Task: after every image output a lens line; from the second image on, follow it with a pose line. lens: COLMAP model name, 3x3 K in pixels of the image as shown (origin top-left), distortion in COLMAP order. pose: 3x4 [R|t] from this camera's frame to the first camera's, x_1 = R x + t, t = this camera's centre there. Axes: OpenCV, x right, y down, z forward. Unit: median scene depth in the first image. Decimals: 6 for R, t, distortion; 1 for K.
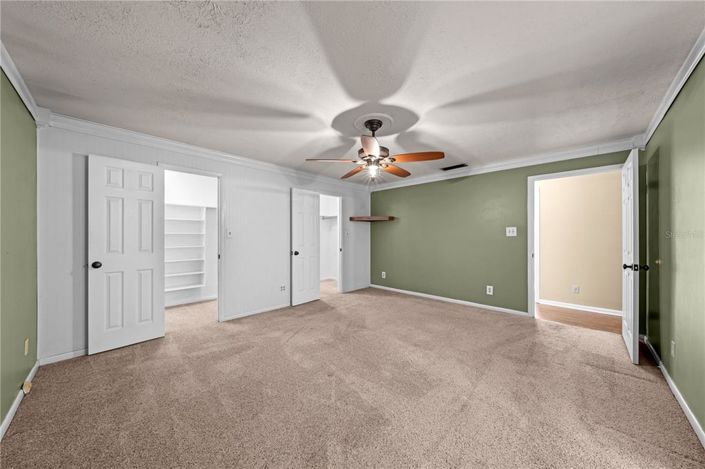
lens RADIAL K [[237.4, 0, 349.9], [0, 237.4, 236.1], [0, 0, 1]] dist [-0.004656, 0.000325]
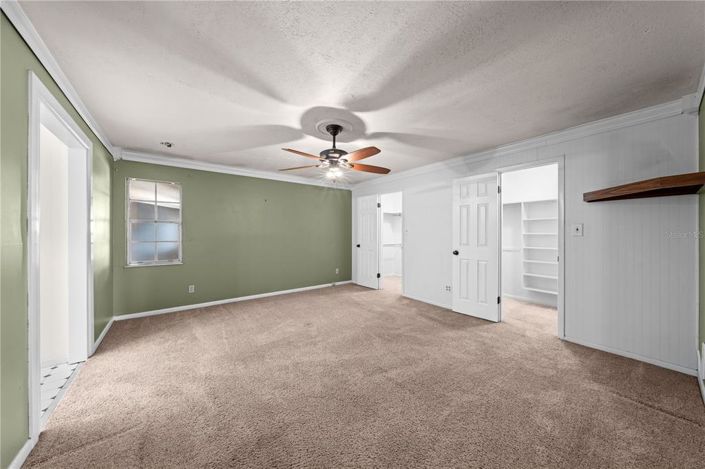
lens RADIAL K [[237.4, 0, 350.4], [0, 237.4, 233.4], [0, 0, 1]] dist [-0.004656, 0.000325]
pose [[-0.146481, 0.000217, -0.989213, 0.715227], [-0.002898, 0.999996, 0.000649, 0.000659], [0.989209, 0.002962, -0.146480, 0.761677]]
